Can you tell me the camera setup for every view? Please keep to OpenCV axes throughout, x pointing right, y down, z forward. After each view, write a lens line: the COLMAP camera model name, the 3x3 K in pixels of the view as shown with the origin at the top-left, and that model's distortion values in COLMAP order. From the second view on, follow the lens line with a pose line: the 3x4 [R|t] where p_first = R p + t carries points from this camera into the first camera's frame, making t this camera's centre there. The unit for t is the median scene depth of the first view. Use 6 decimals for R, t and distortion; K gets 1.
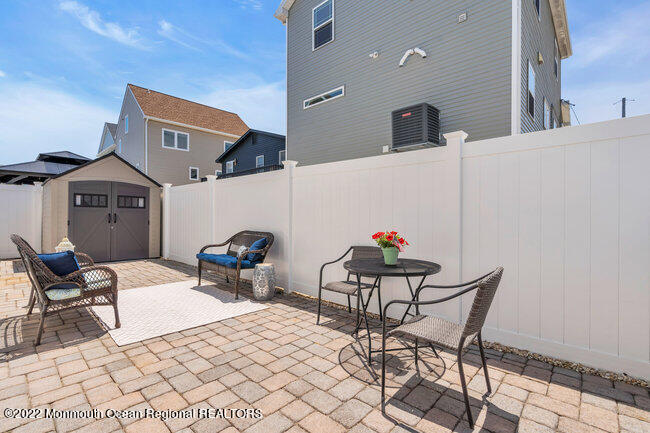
lens RADIAL K [[298.8, 0, 325.0], [0, 298.8, 216.5], [0, 0, 1]] dist [-0.002337, -0.000236]
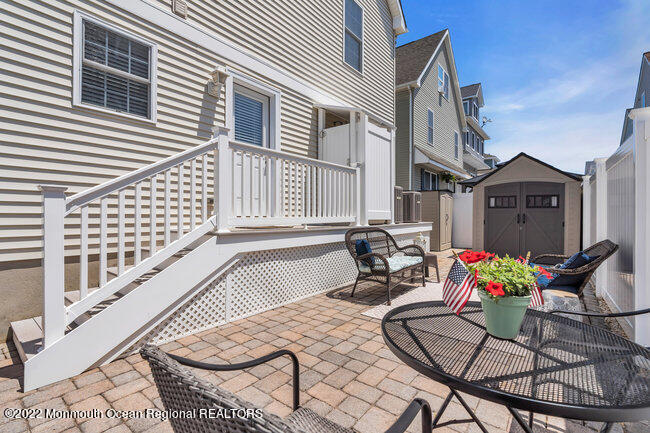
lens RADIAL K [[298.8, 0, 325.0], [0, 298.8, 216.5], [0, 0, 1]] dist [-0.002337, -0.000236]
pose [[0.074785, 0.000701, -0.997199, 0.487709], [-0.006854, 0.999976, 0.000189, 0.005497], [0.997176, 0.006821, 0.074788, 0.595599]]
